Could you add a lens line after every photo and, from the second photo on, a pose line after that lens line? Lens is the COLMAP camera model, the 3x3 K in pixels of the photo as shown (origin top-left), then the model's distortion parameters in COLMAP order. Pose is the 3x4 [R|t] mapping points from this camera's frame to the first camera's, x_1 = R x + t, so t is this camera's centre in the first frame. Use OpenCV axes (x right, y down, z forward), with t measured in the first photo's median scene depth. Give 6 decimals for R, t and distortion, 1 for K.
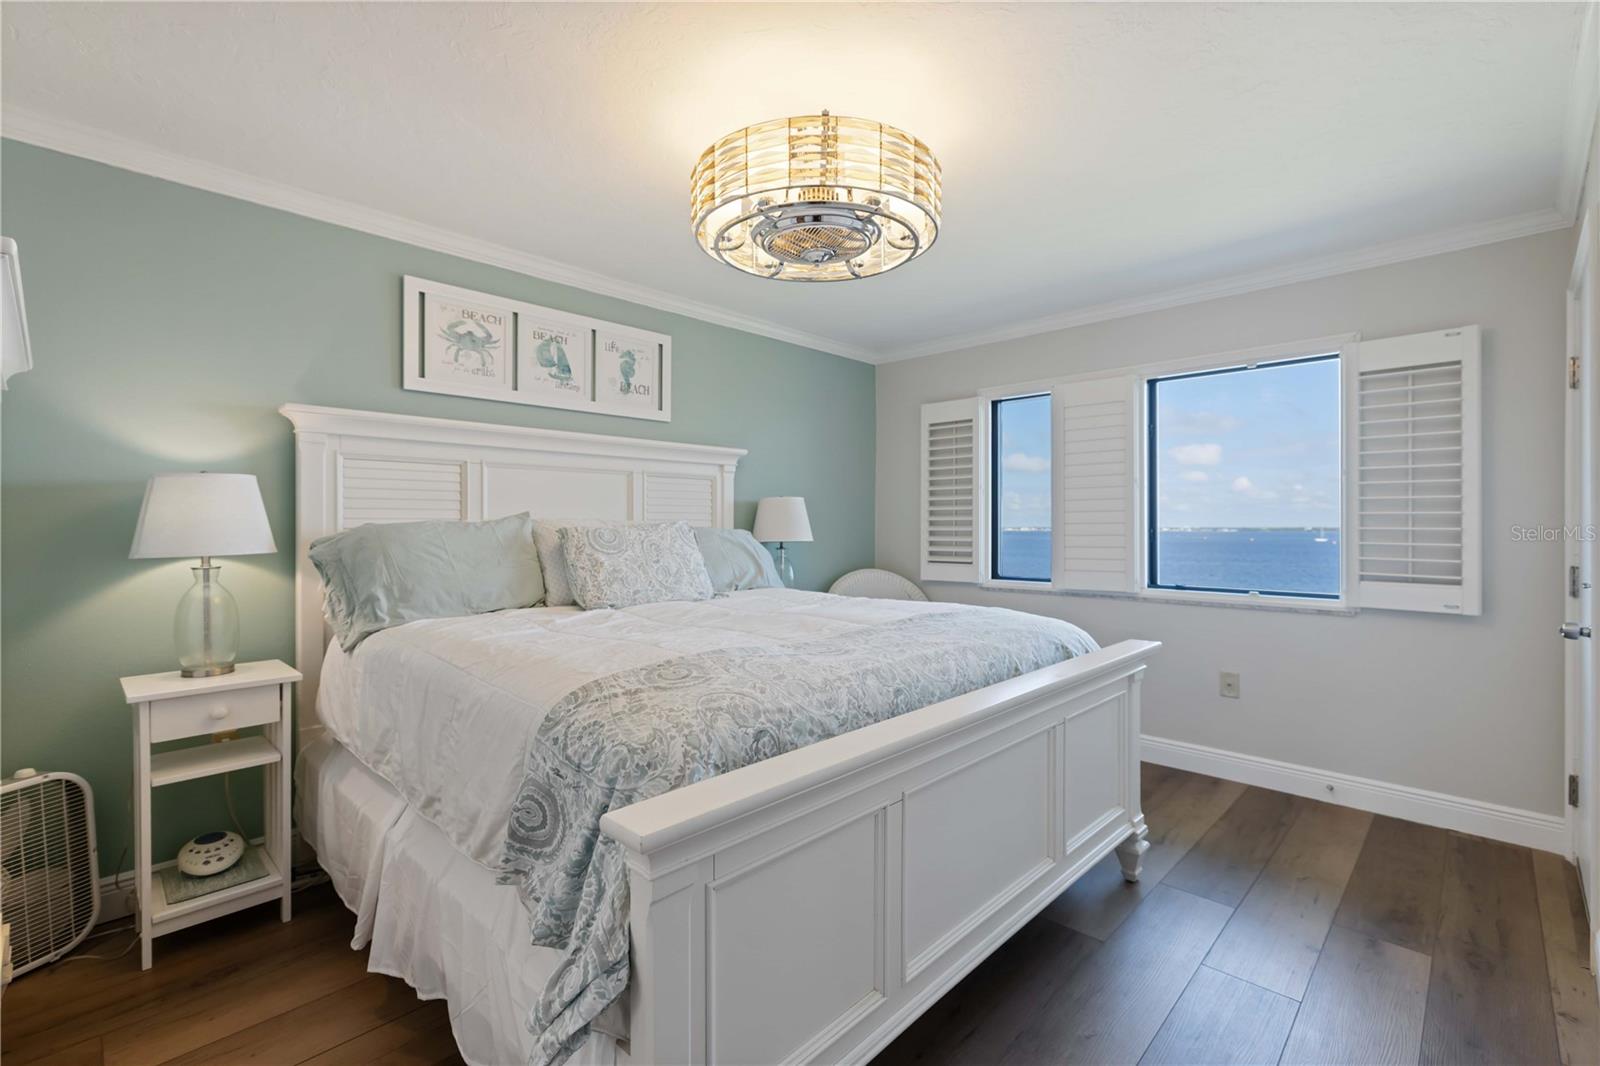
lens RADIAL K [[691.7, 0, 805.9], [0, 691.7, 530.9], [0, 0, 1]] dist [0.001169, 0.001005]
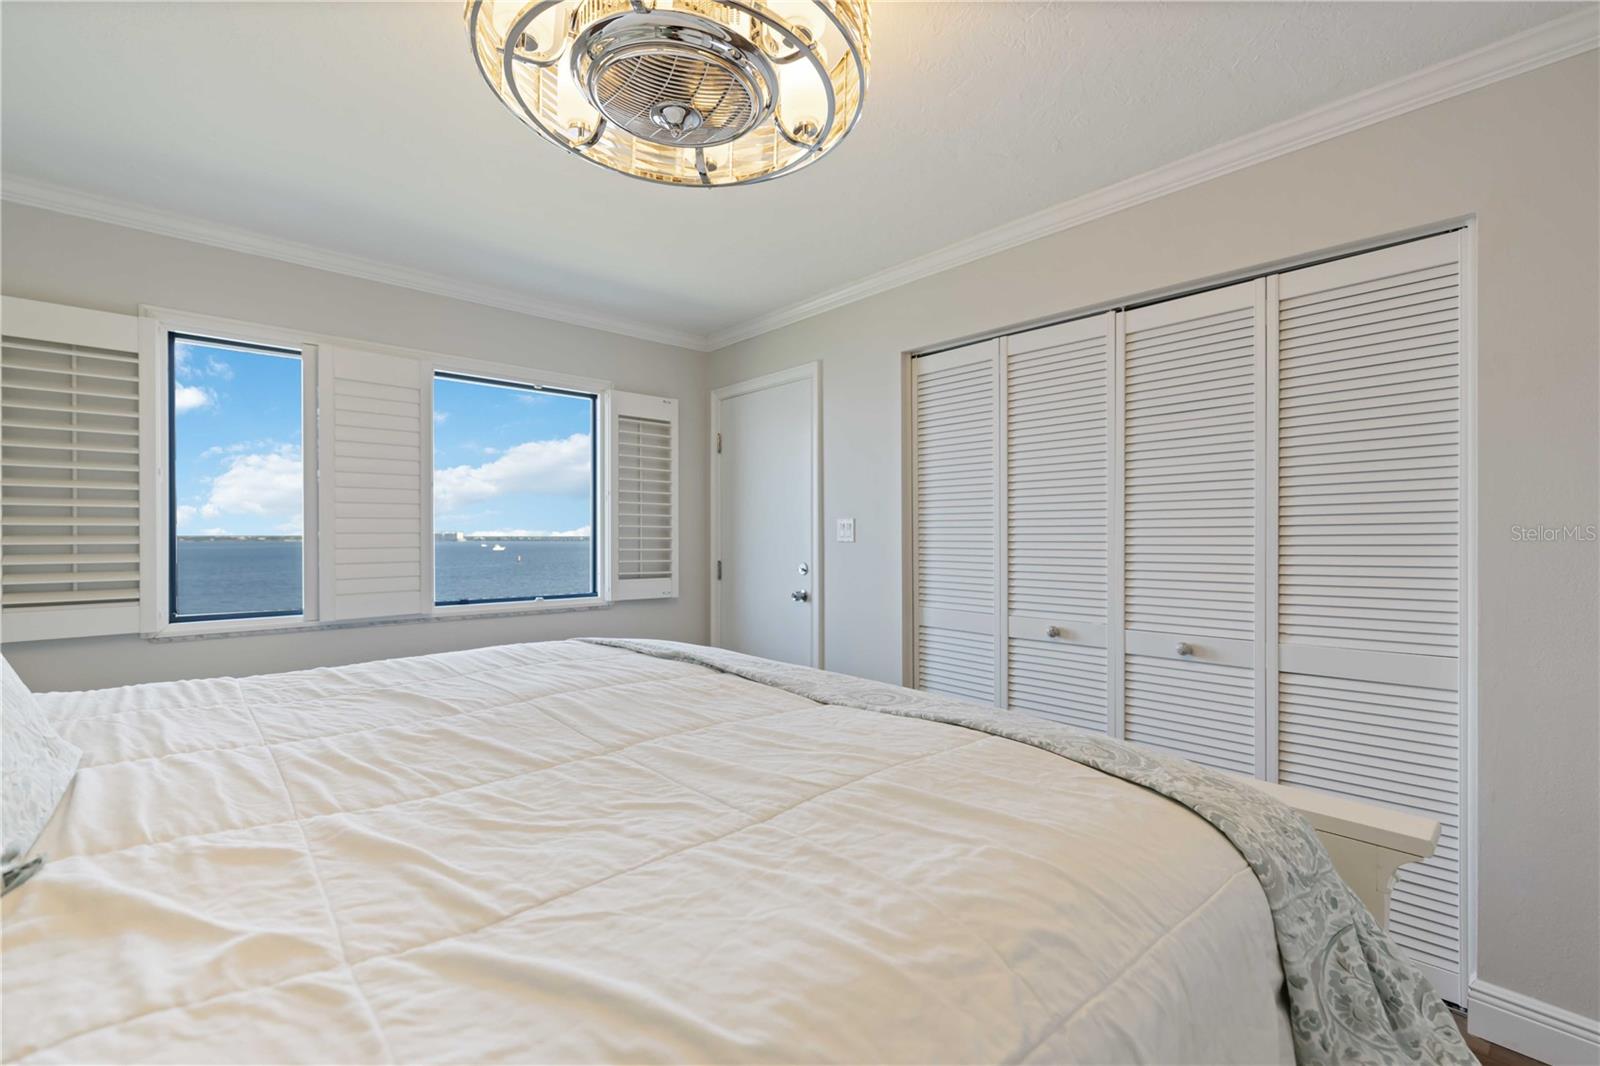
lens RADIAL K [[691.7, 0, 804.0], [0, 691.7, 539.7], [0, 0, 1]] dist [0.001169, 0.001005]
pose [[0.069236, 0.001327, 0.997599, -0.377107], [0.013356, 0.999908, -0.002257, 0.005717], [-0.997511, 0.013480, 0.069212, 0.496638]]
